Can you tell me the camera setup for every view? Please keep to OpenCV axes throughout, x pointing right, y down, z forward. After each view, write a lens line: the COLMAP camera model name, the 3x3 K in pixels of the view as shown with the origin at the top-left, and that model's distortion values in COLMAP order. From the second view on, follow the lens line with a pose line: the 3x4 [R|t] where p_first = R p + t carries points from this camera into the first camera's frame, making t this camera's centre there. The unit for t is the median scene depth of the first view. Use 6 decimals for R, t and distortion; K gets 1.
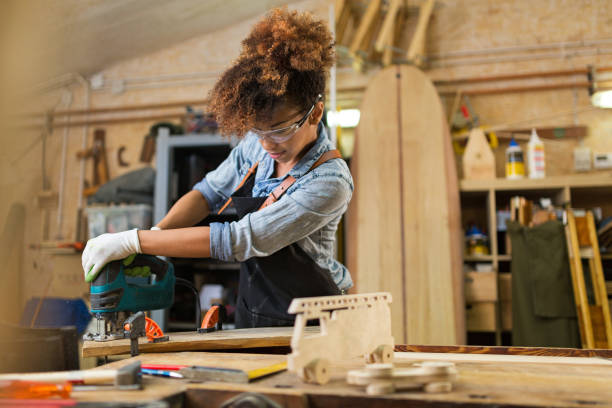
lens RADIAL K [[581.5, 0, 306.0], [0, 581.5, 204.0], [0, 0, 1]] dist [0.008796, 0.010495]
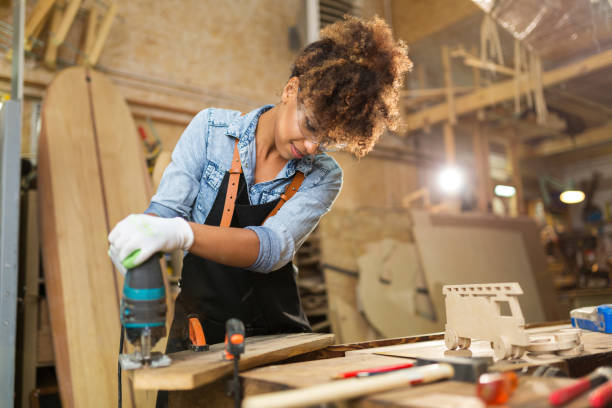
lens RADIAL K [[581.5, 0, 306.0], [0, 581.5, 204.0], [0, 0, 1]] dist [0.008796, 0.010495]
pose [[0.607367, 0.101628, 0.787894, -0.315894], [-0.053811, 0.994769, -0.086830, 0.033621], [-0.792597, 0.010341, 0.609658, 0.162749]]
